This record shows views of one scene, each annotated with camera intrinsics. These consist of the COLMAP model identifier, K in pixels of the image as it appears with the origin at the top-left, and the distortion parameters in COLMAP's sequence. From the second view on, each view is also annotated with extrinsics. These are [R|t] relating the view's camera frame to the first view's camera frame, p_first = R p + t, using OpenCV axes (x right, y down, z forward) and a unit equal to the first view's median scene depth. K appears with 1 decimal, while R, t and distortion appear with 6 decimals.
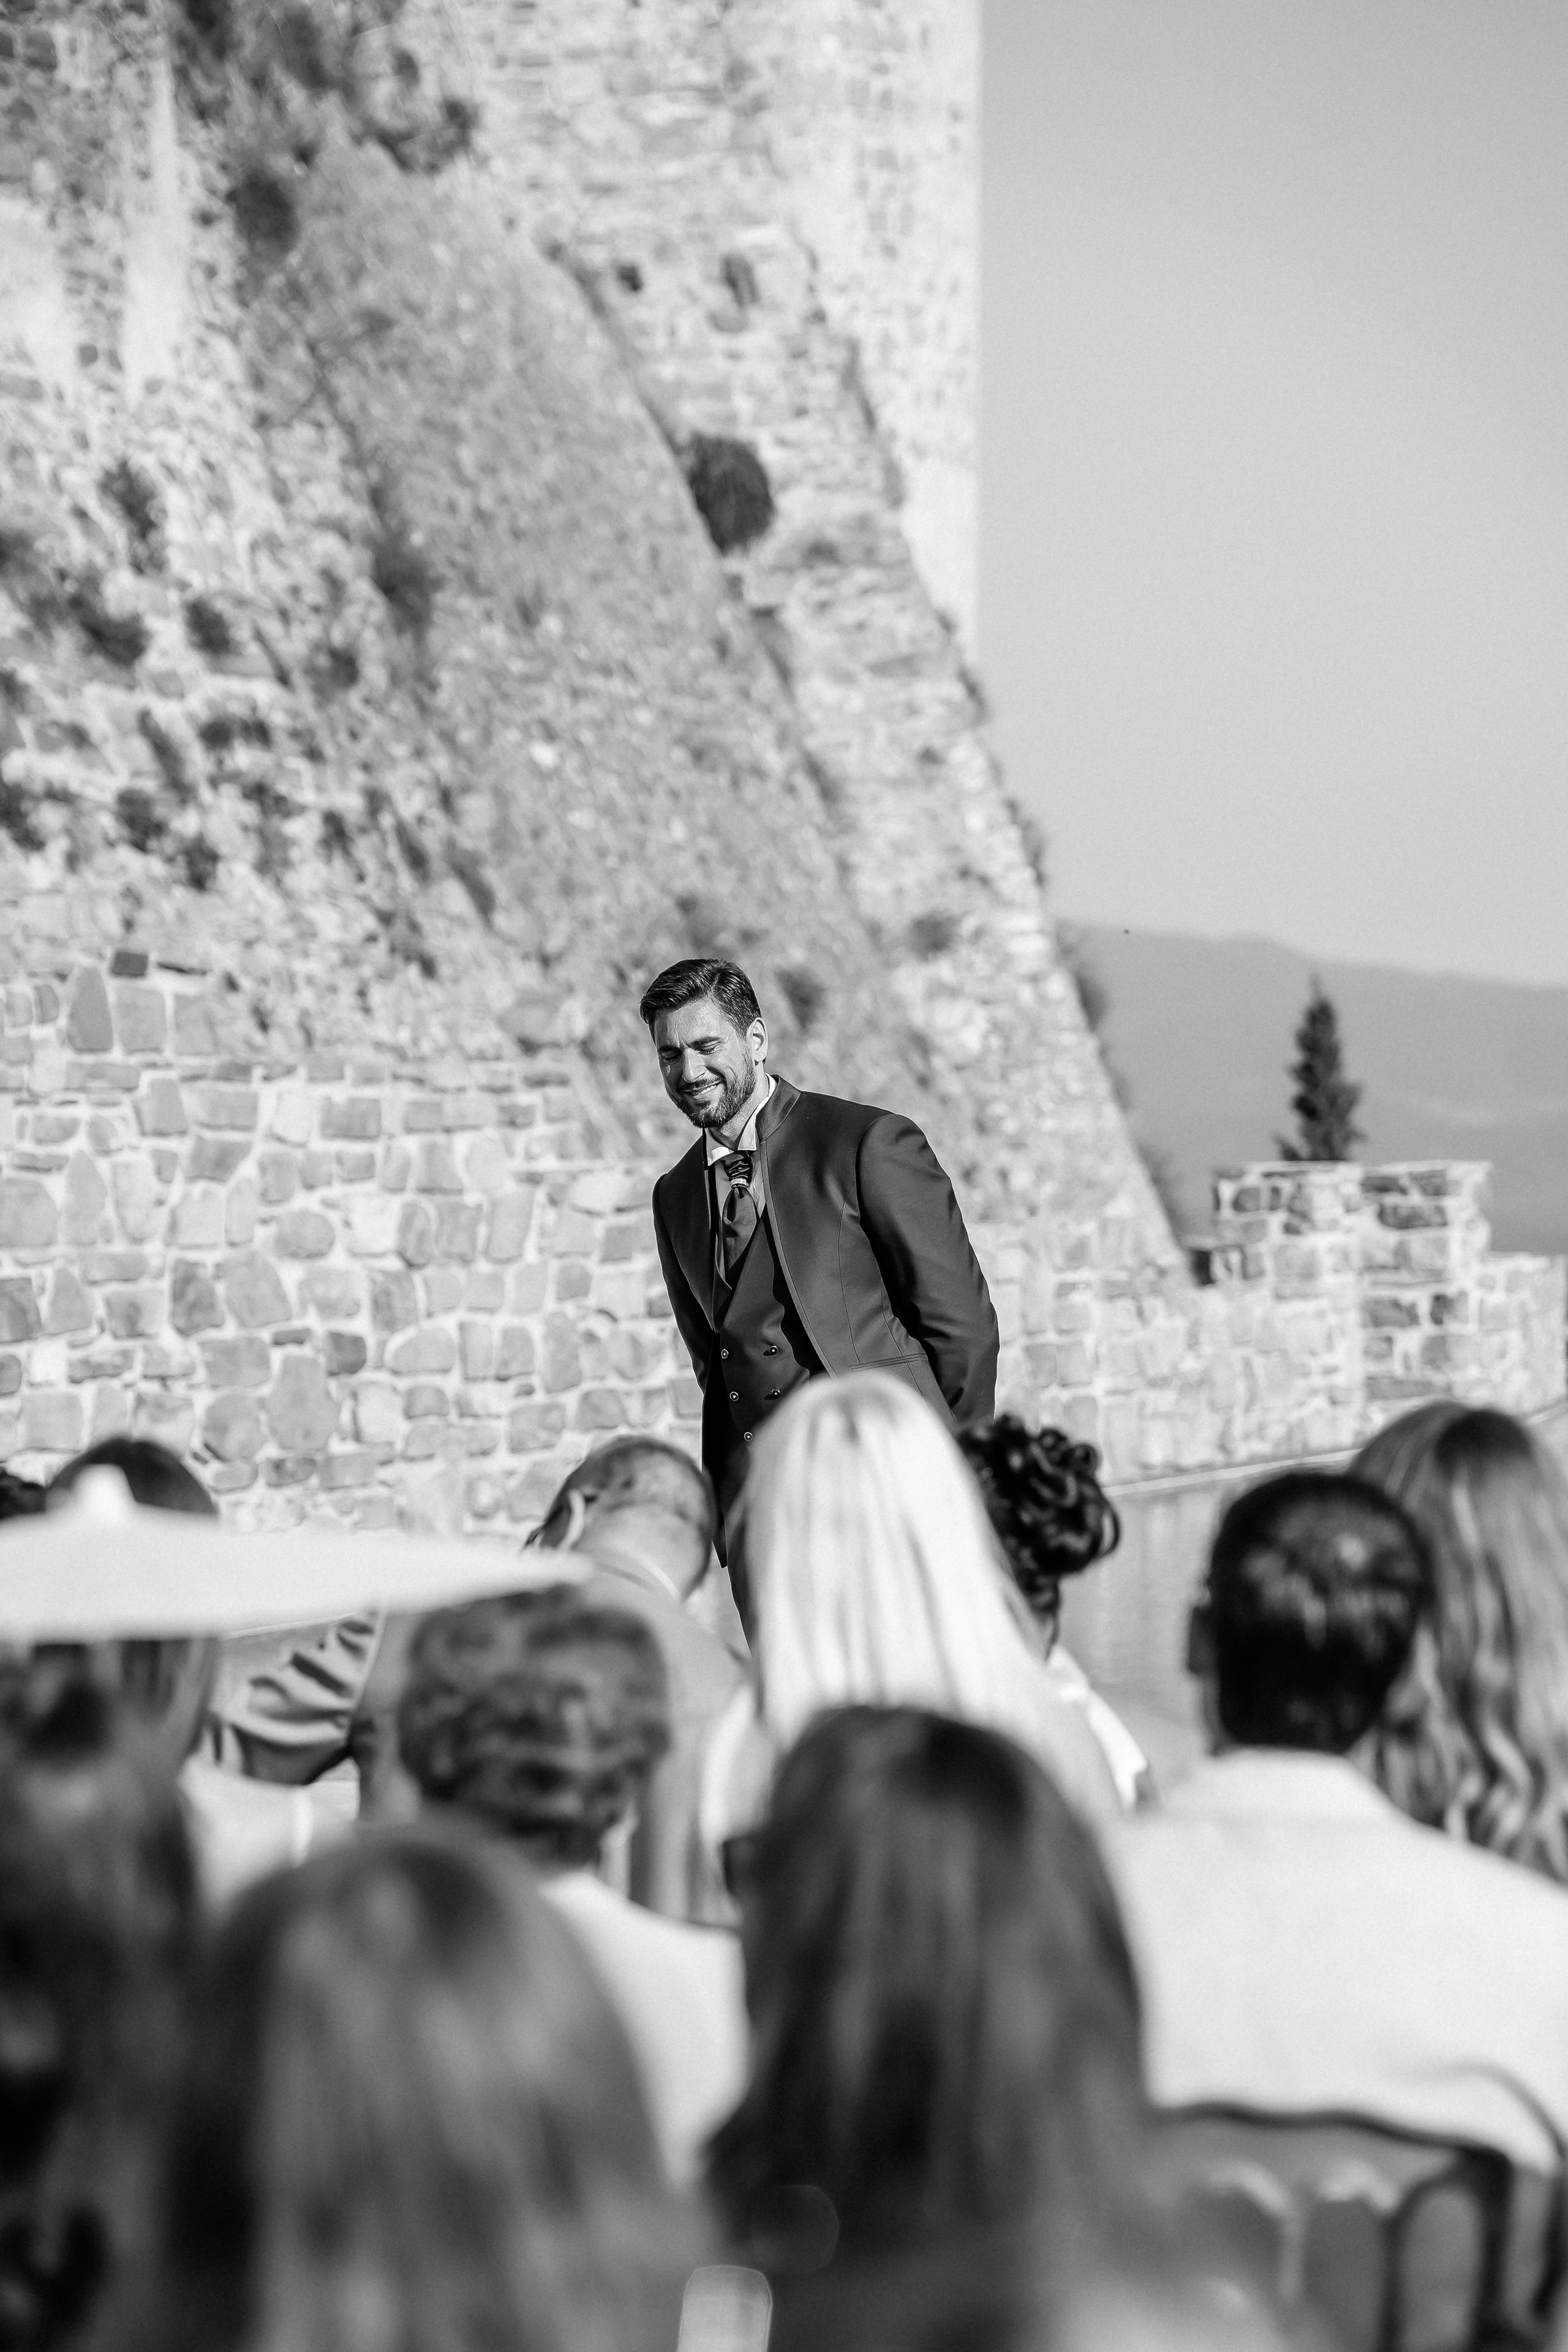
lens RADIAL K [[6680.6, 0, 784.0], [0, 6680.6, 1176.0], [0, 0, 1]] dist [1.173088, 1.449024]
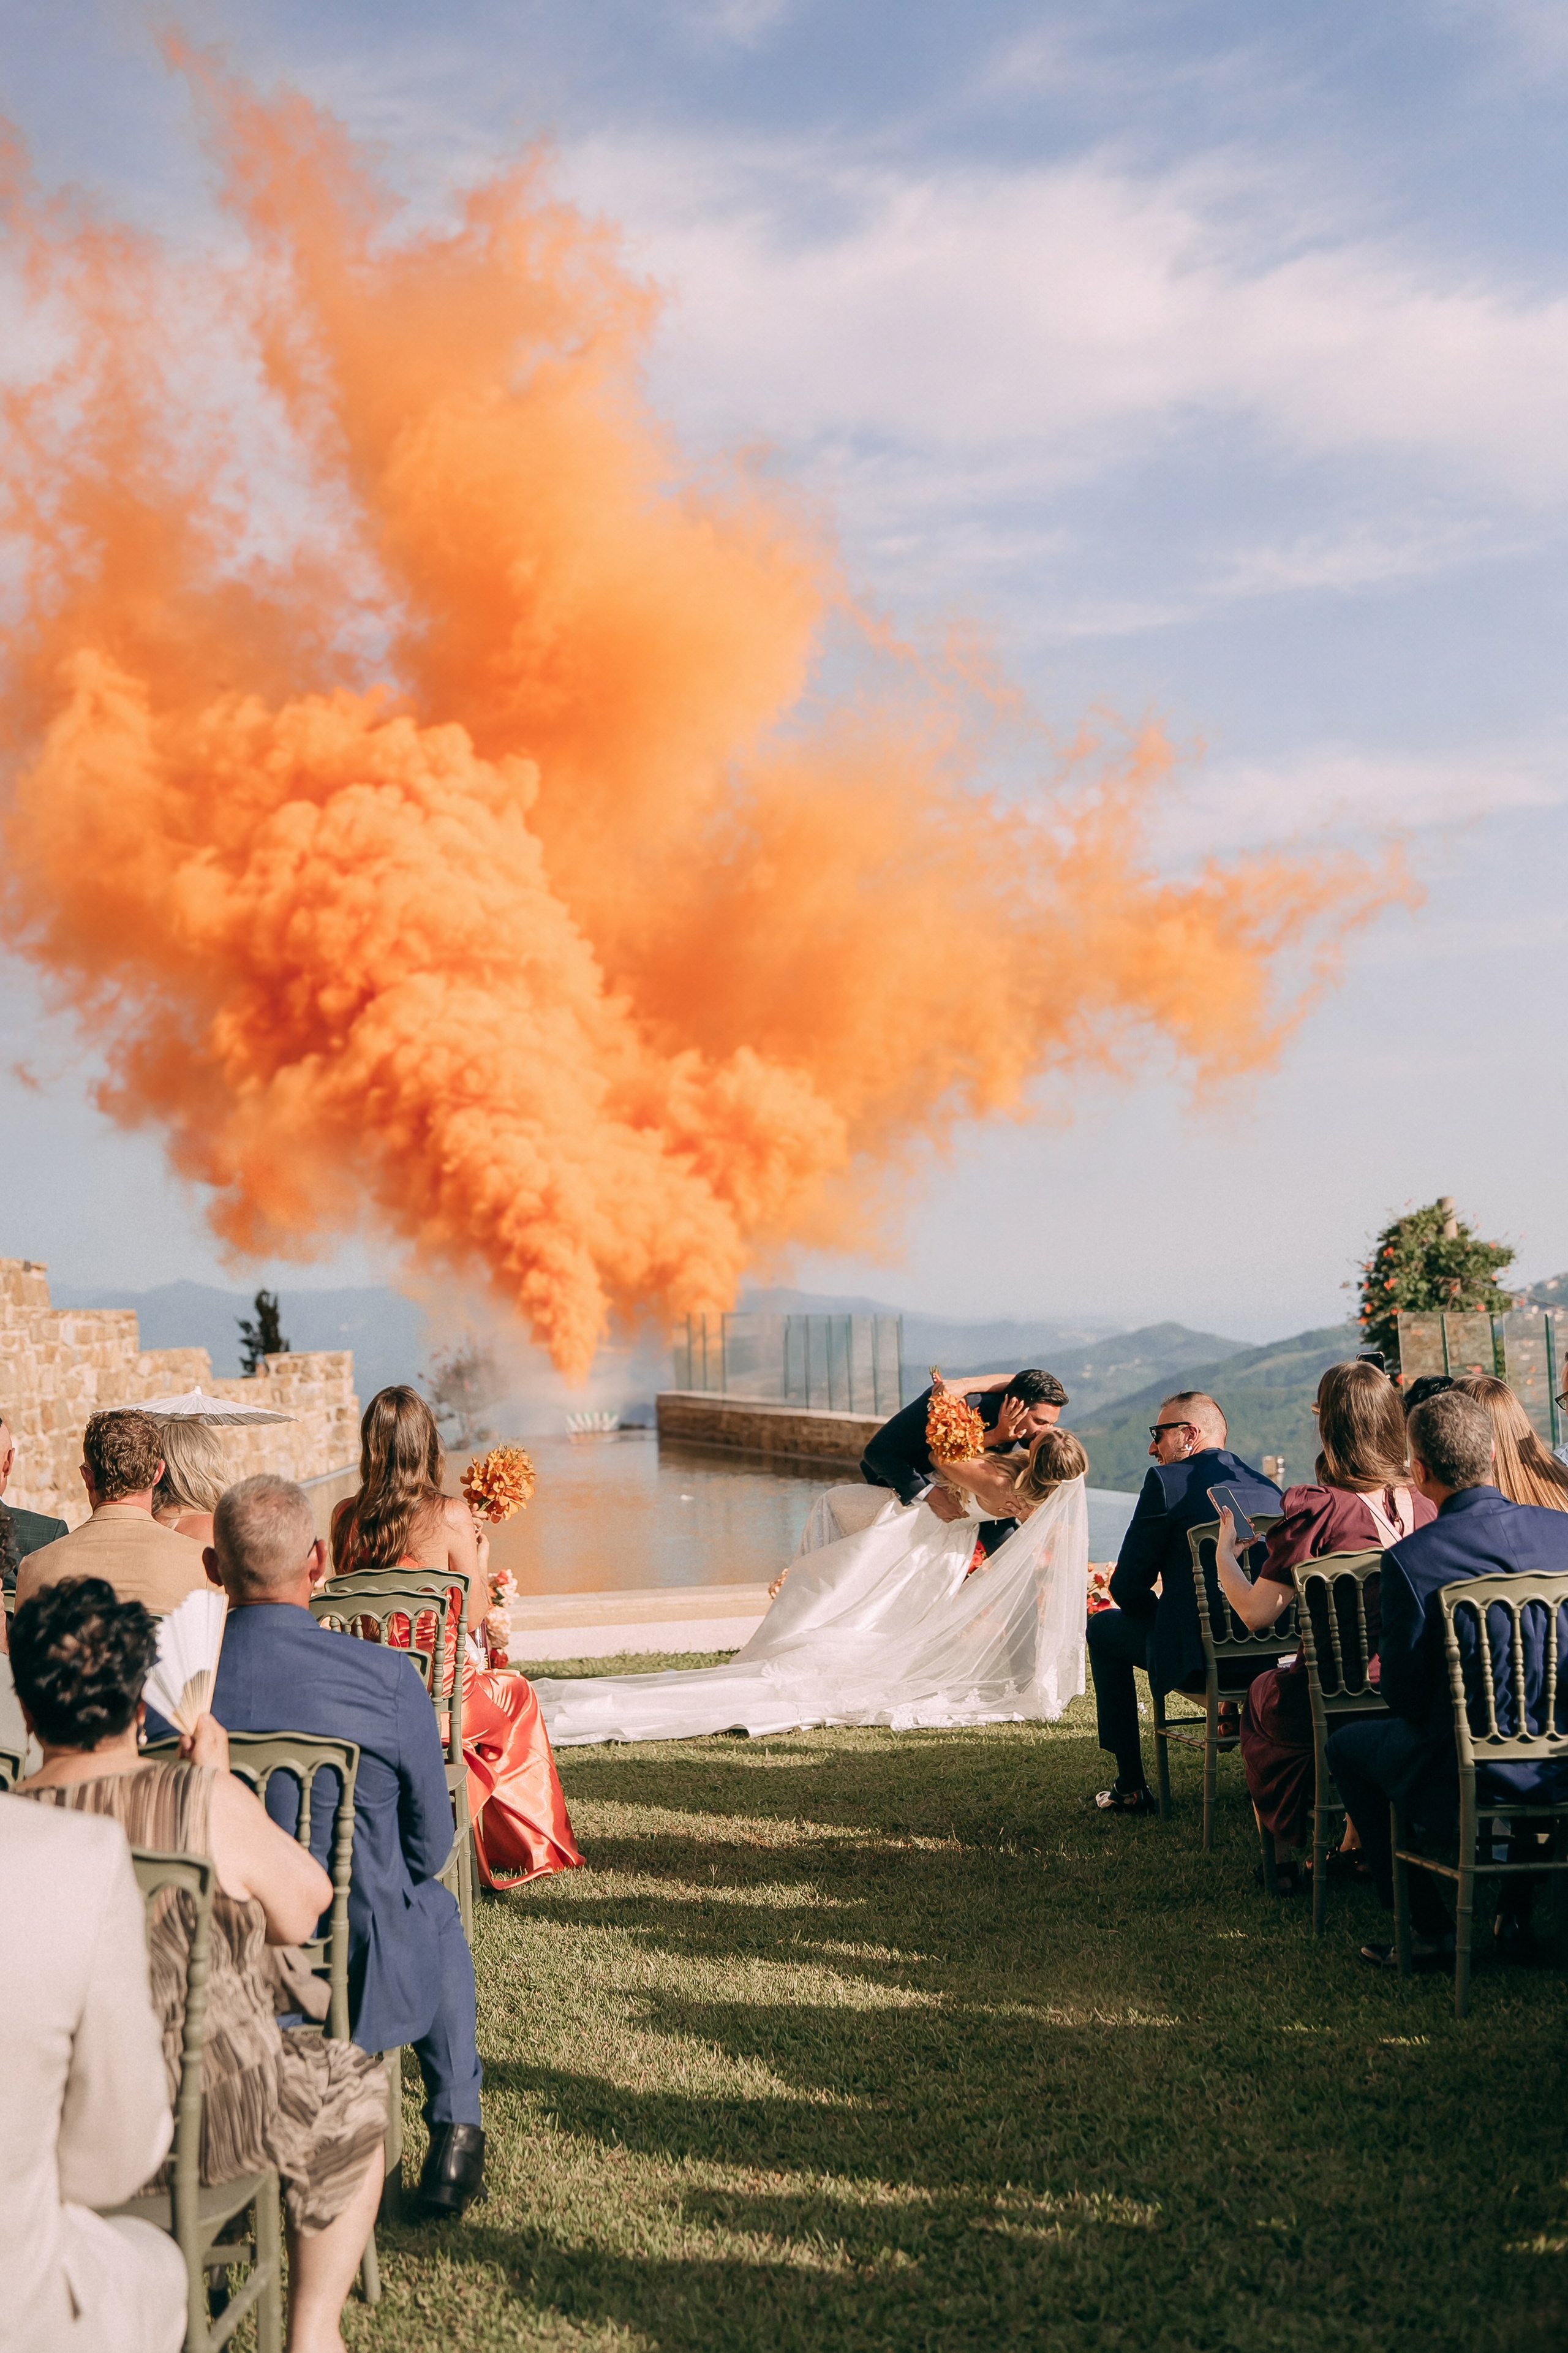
lens RADIAL K [[2950.1, 0, 781.7], [0, 2950.1, 1116.1], [0, 0, 1]] dist [-0.001640, 0.293337]
pose [[0.909292, -0.001759, 0.416155, -0.191131], [0.038808, 0.995992, -0.080586, 0.005249], [-0.414345, 0.089426, 0.905716, 0.005594]]
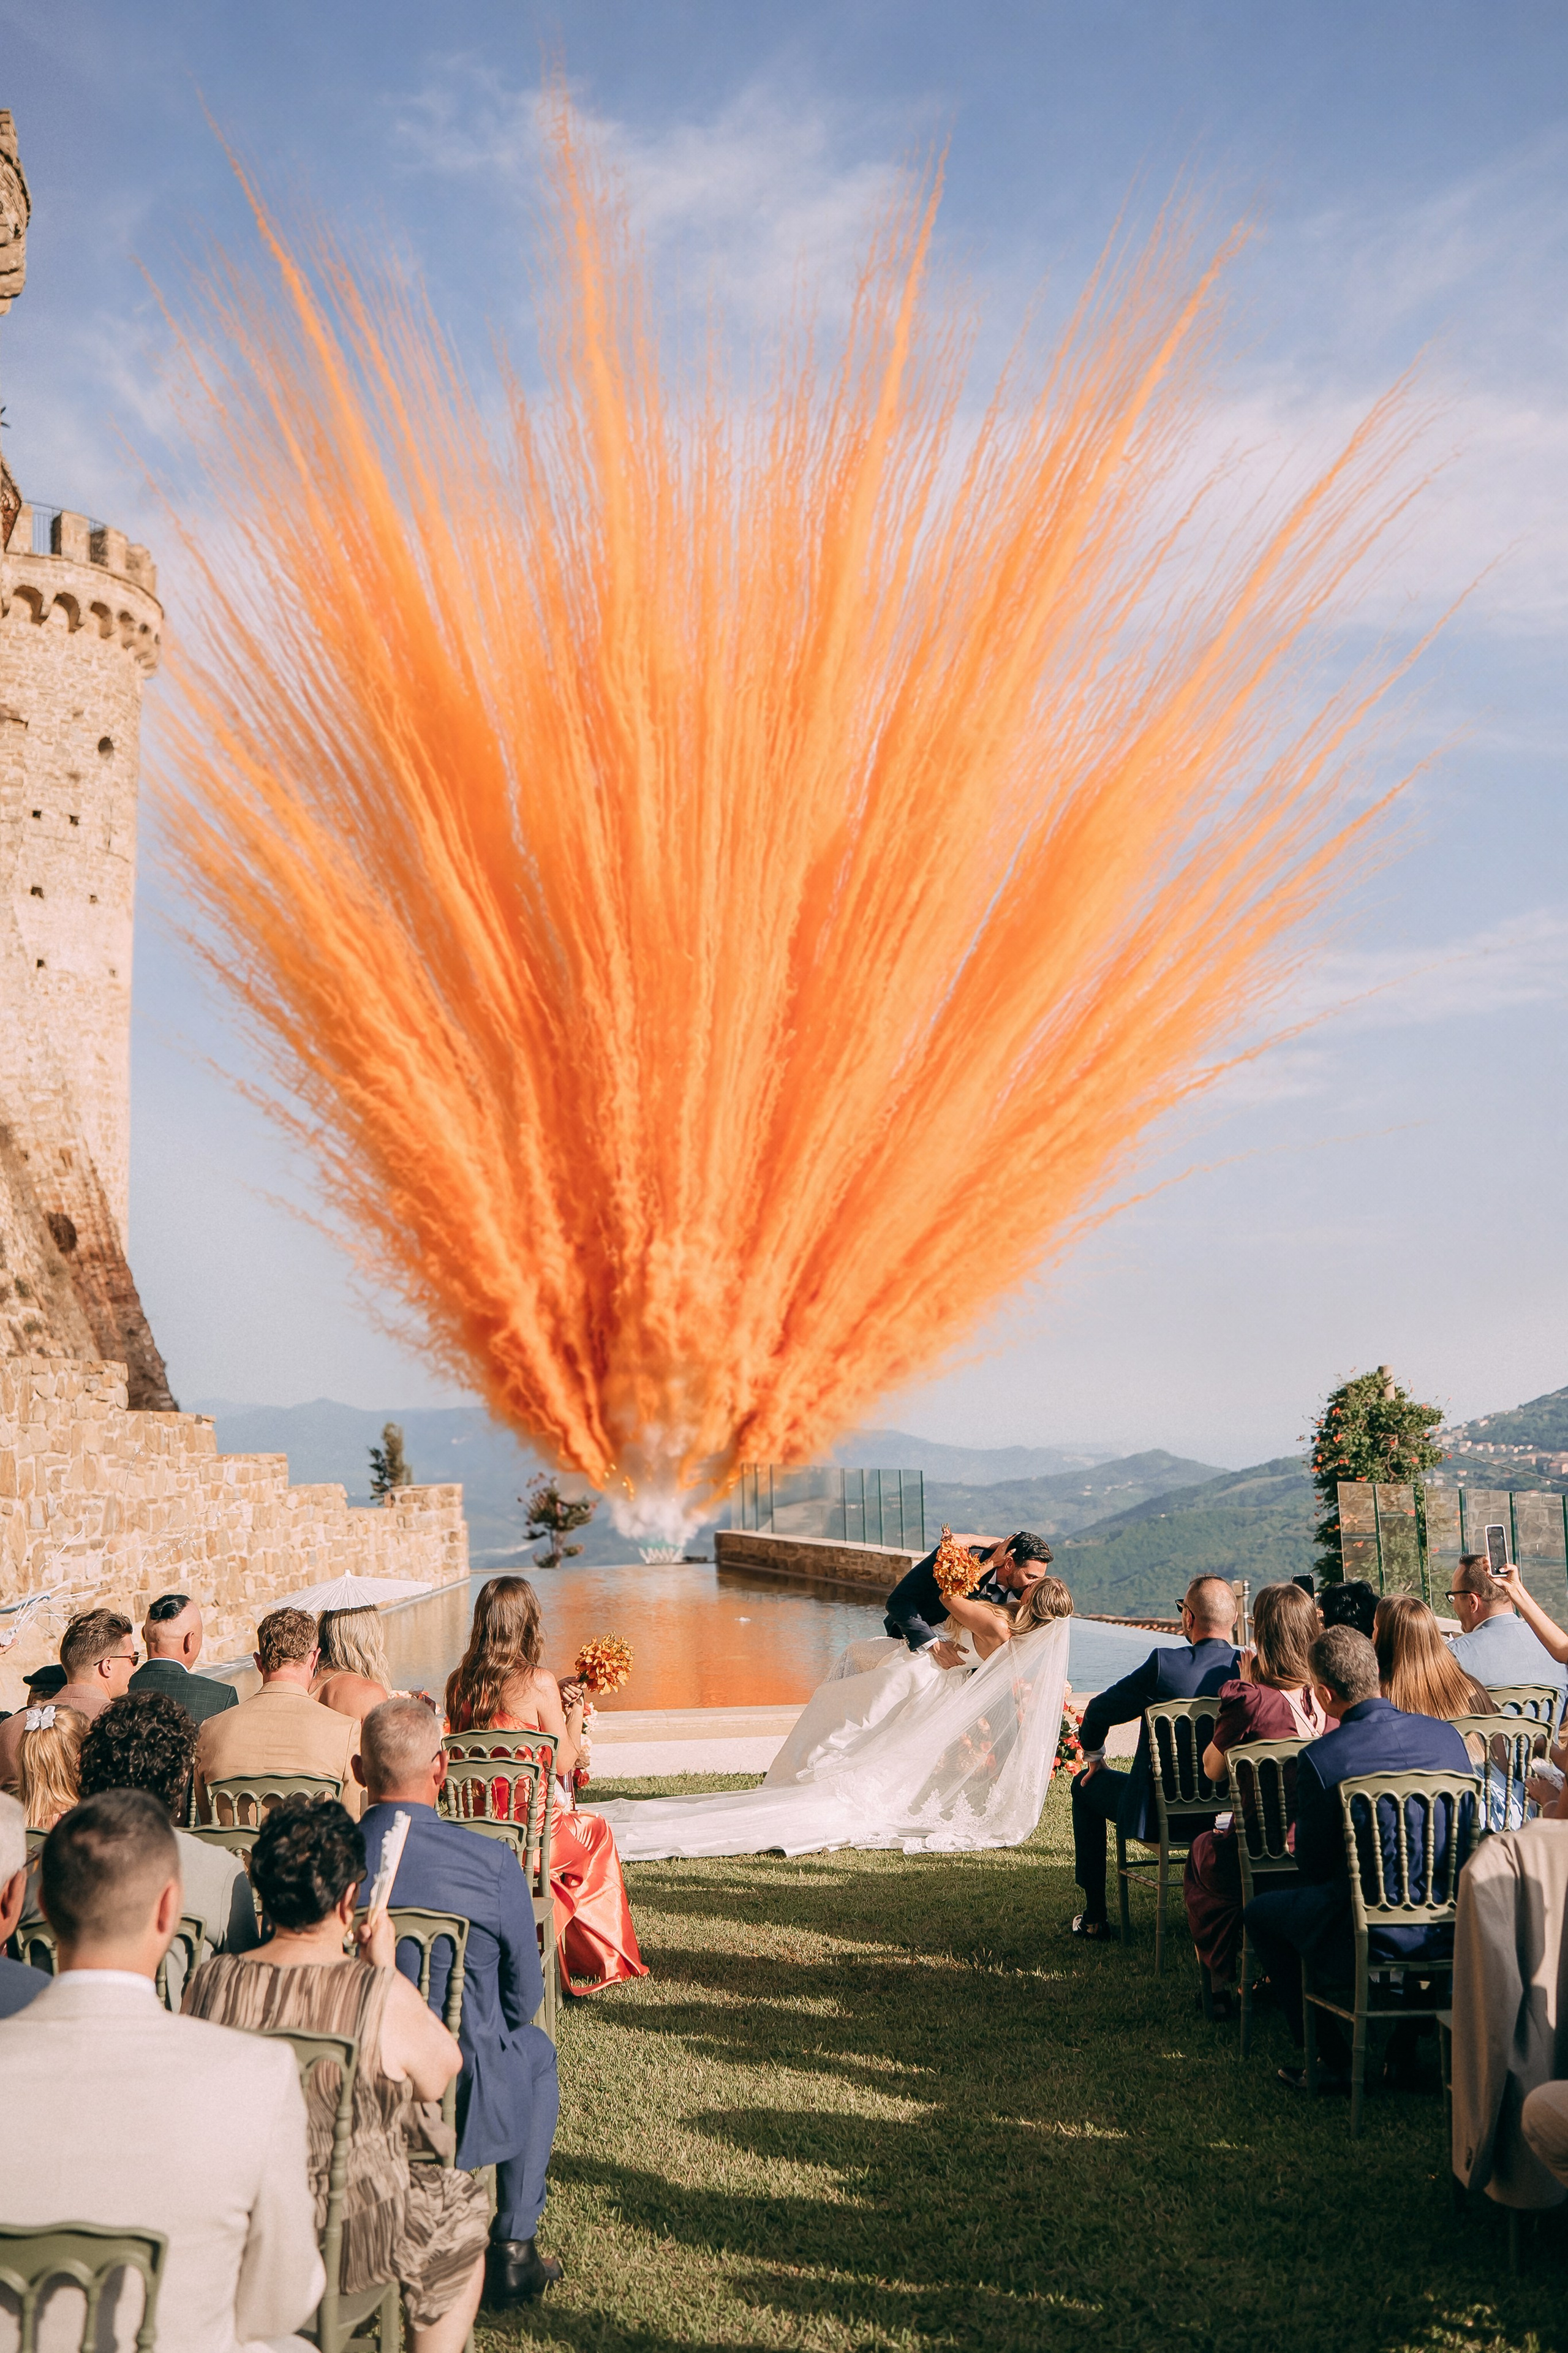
lens RADIAL K [[2493.2, 0, 790.1], [0, 2493.2, 1103.2], [0, 0, 1]] dist [-0.058507, 0.245052]
pose [[0.915768, 0.040242, 0.399686, -0.195278], [0.020607, 0.988954, -0.146786, -0.003850], [-0.401178, 0.142658, 0.904823, -0.006907]]
